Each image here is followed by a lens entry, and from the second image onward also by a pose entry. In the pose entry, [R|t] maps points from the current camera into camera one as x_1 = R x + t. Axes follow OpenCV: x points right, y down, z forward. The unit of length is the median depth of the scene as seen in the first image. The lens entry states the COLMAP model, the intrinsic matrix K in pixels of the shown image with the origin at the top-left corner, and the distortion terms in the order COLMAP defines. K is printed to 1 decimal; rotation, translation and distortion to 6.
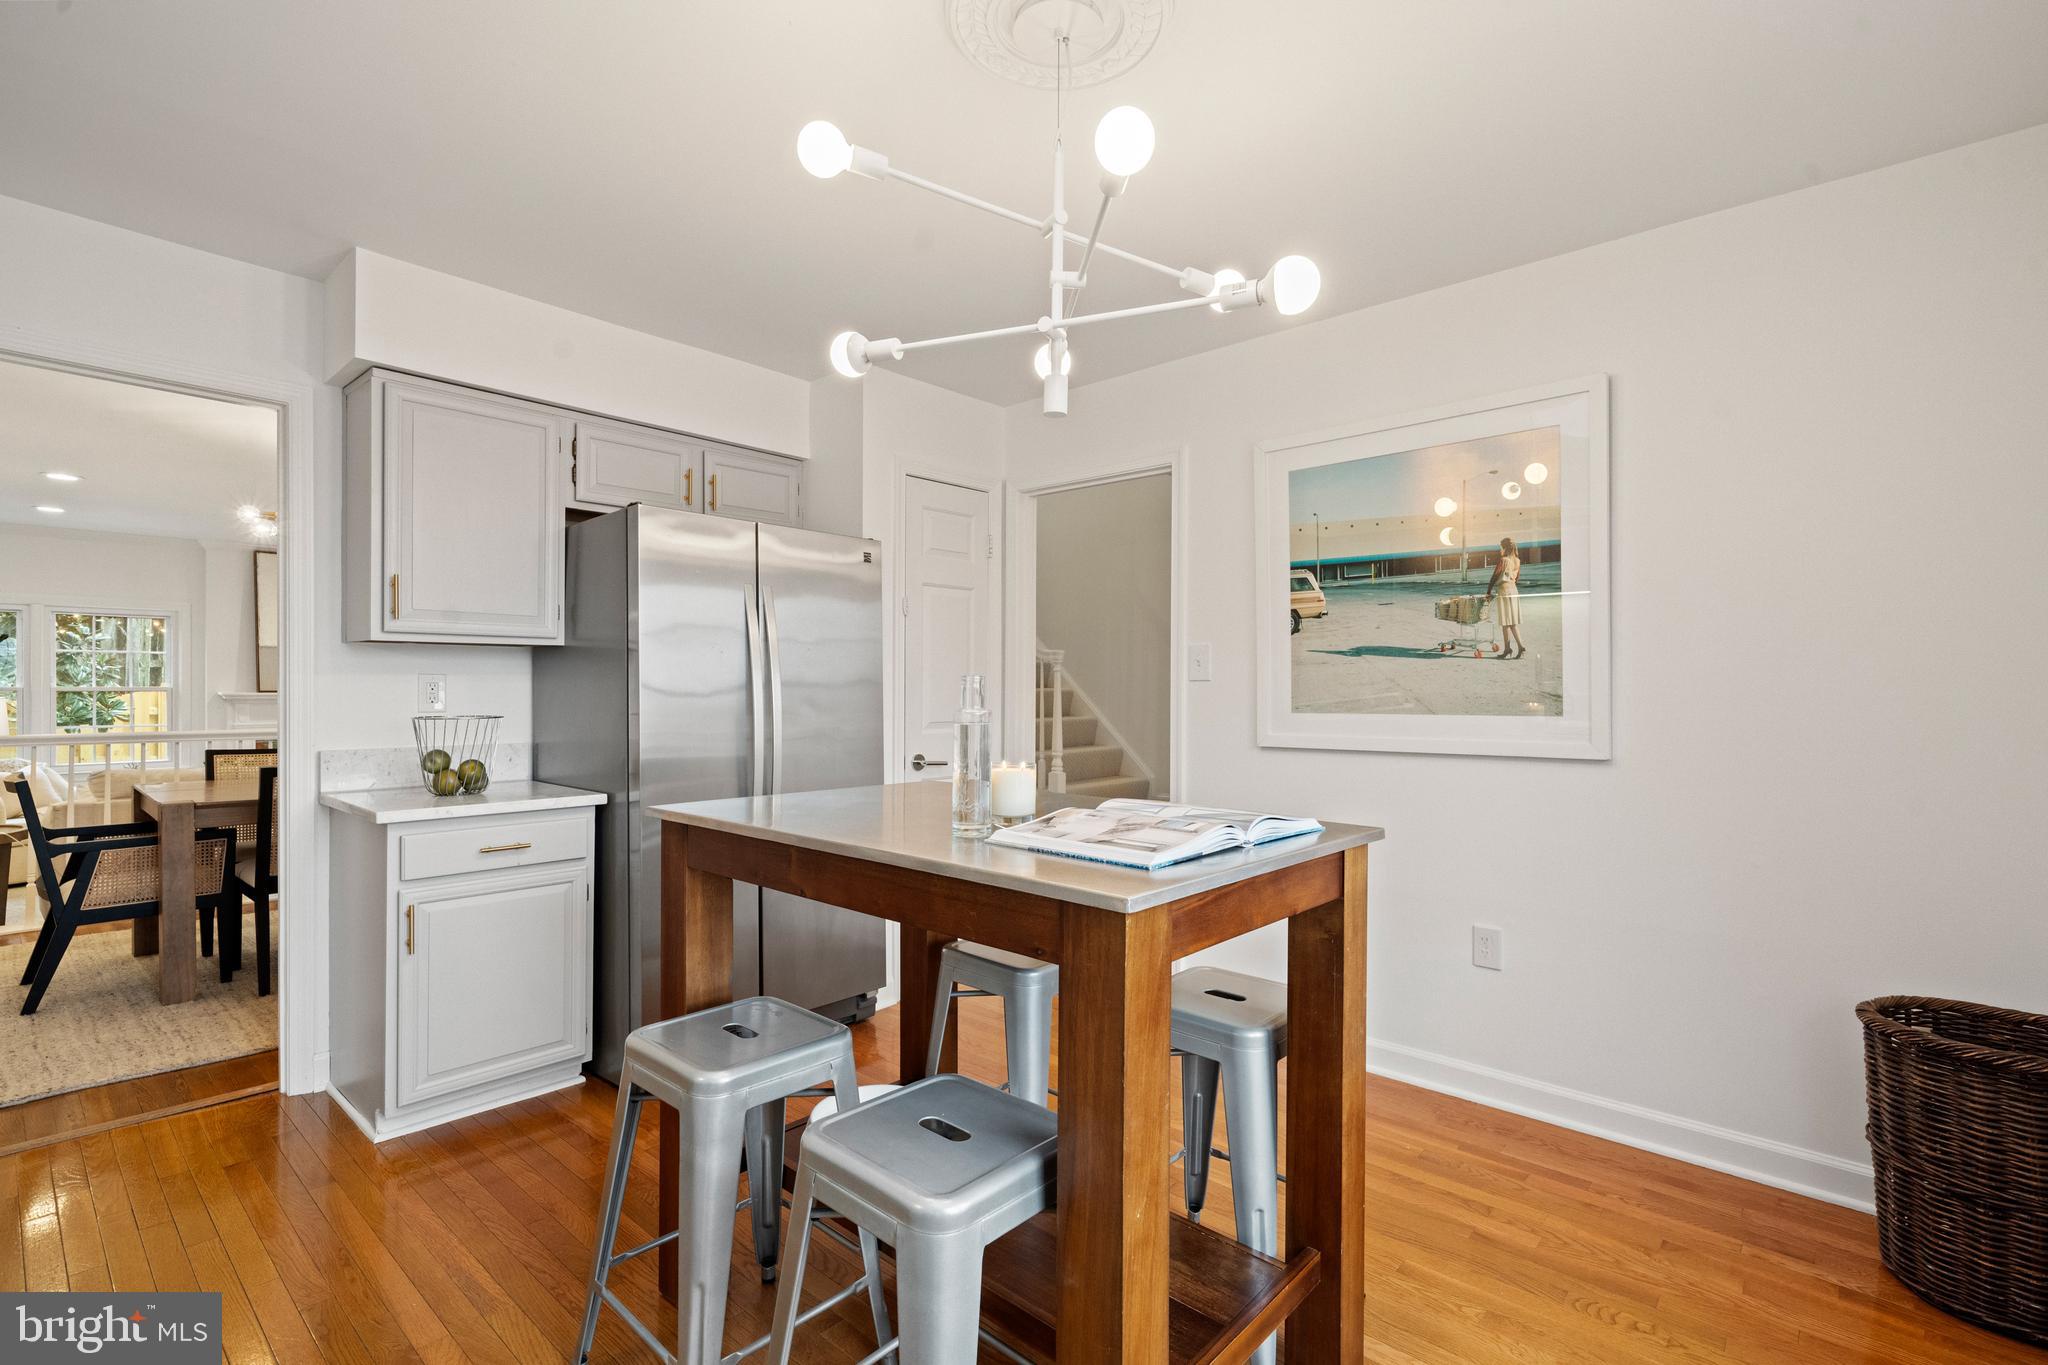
lens RADIAL K [[964.1, 0, 1031.8], [0, 964.1, 676.8], [0, 0, 1]] dist [0.000718, 0.000681]
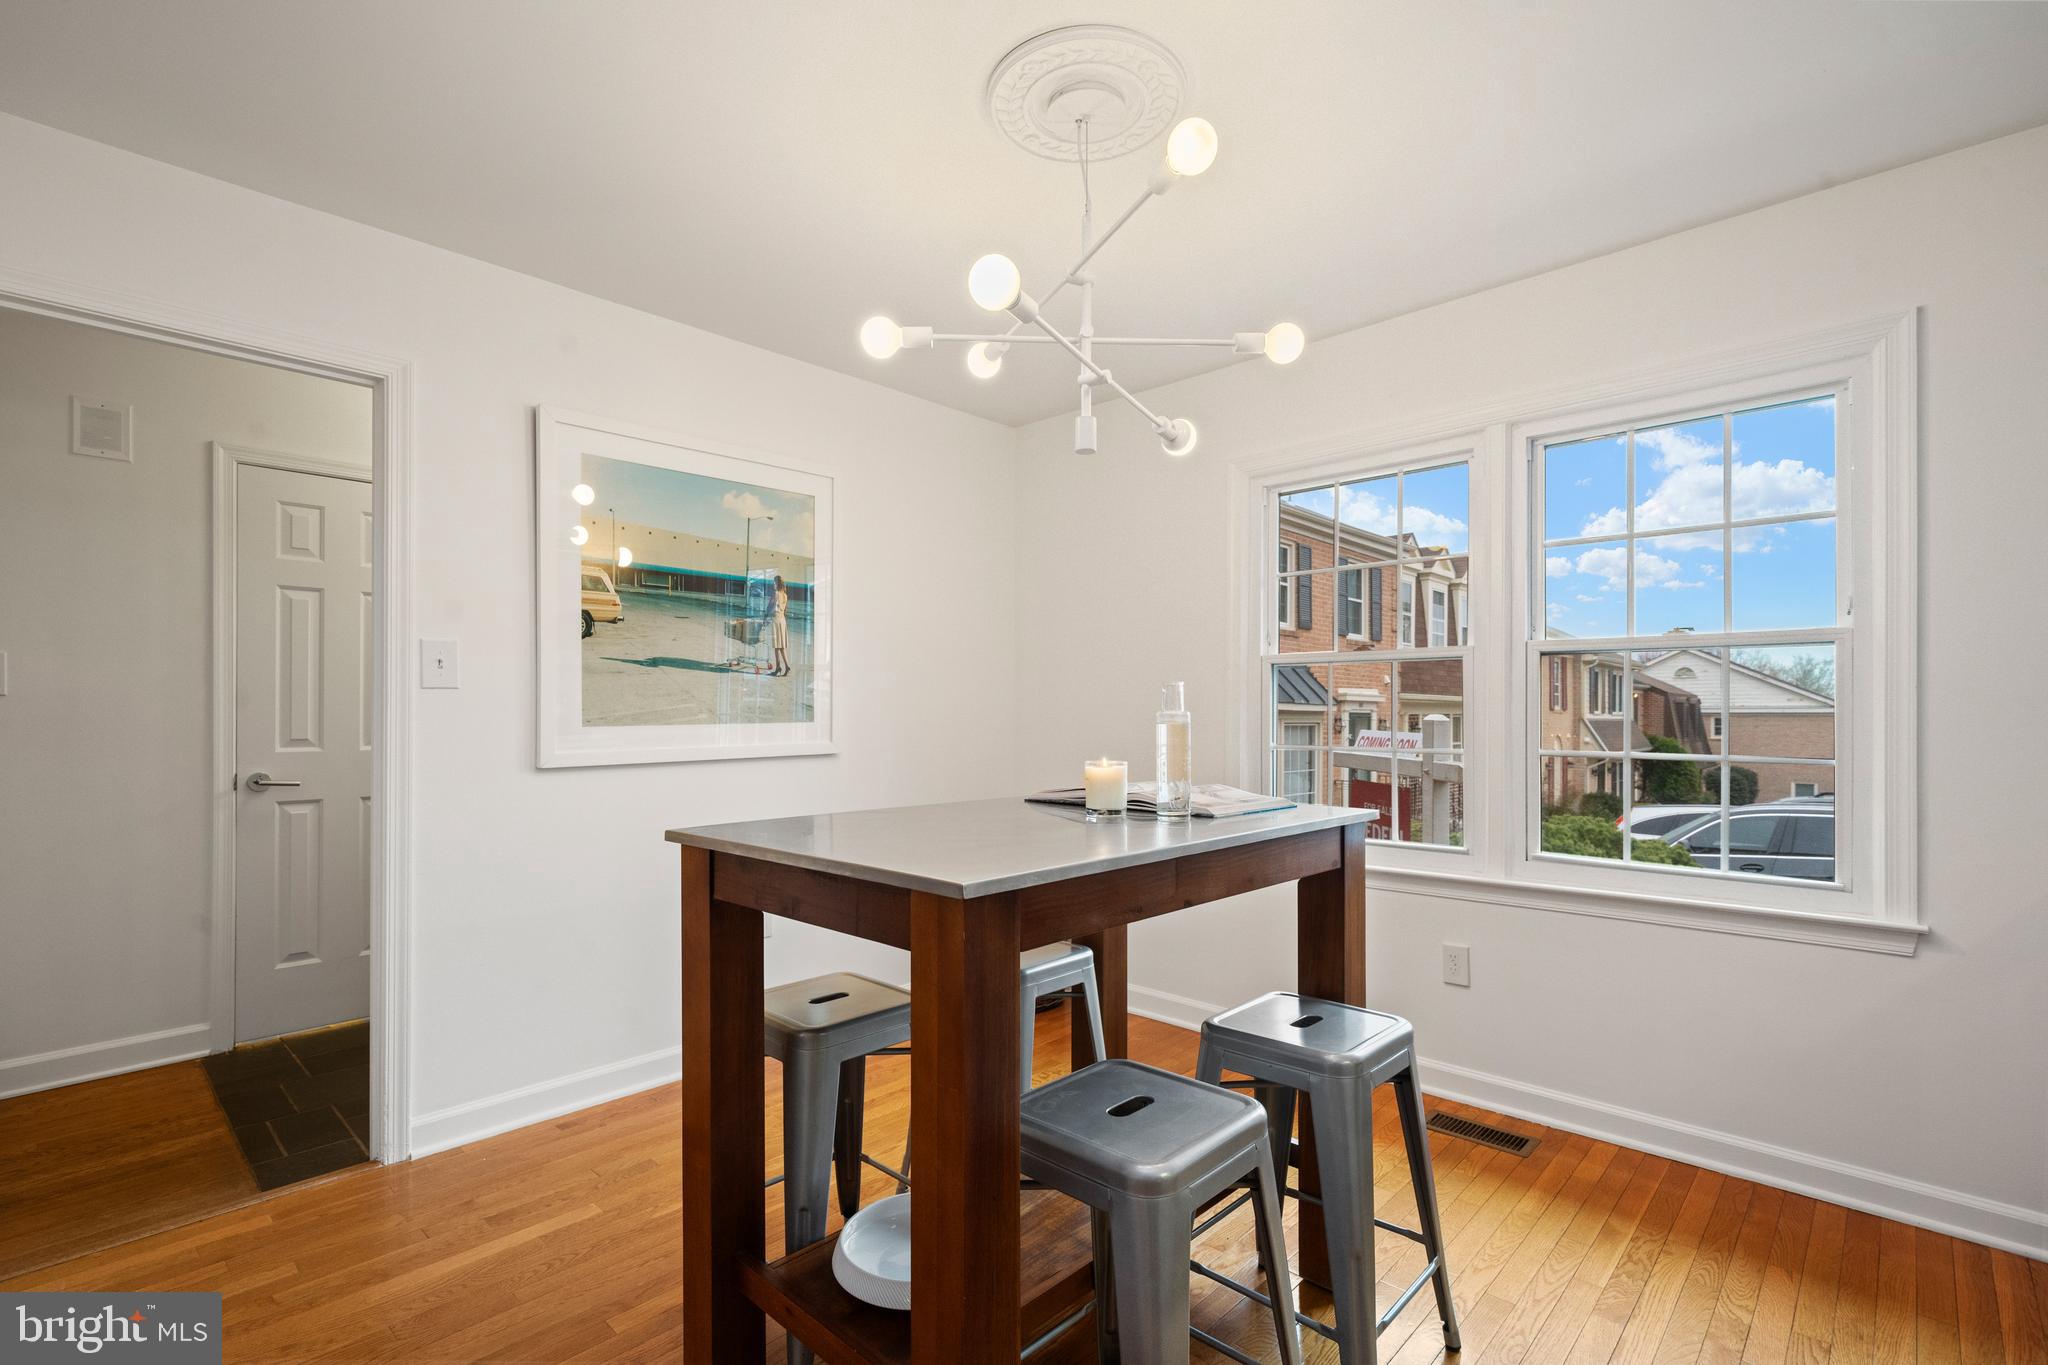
lens RADIAL K [[964.1, 0, 1025.7], [0, 964.1, 703.7], [0, 0, 1]] dist [0.000718, 0.000681]
pose [[0.014355, 0.006696, 0.999875, -0.670820], [-0.008402, 0.999943, -0.006576, 0.020616], [-0.999862, -0.008307, 0.014410, 0.632408]]
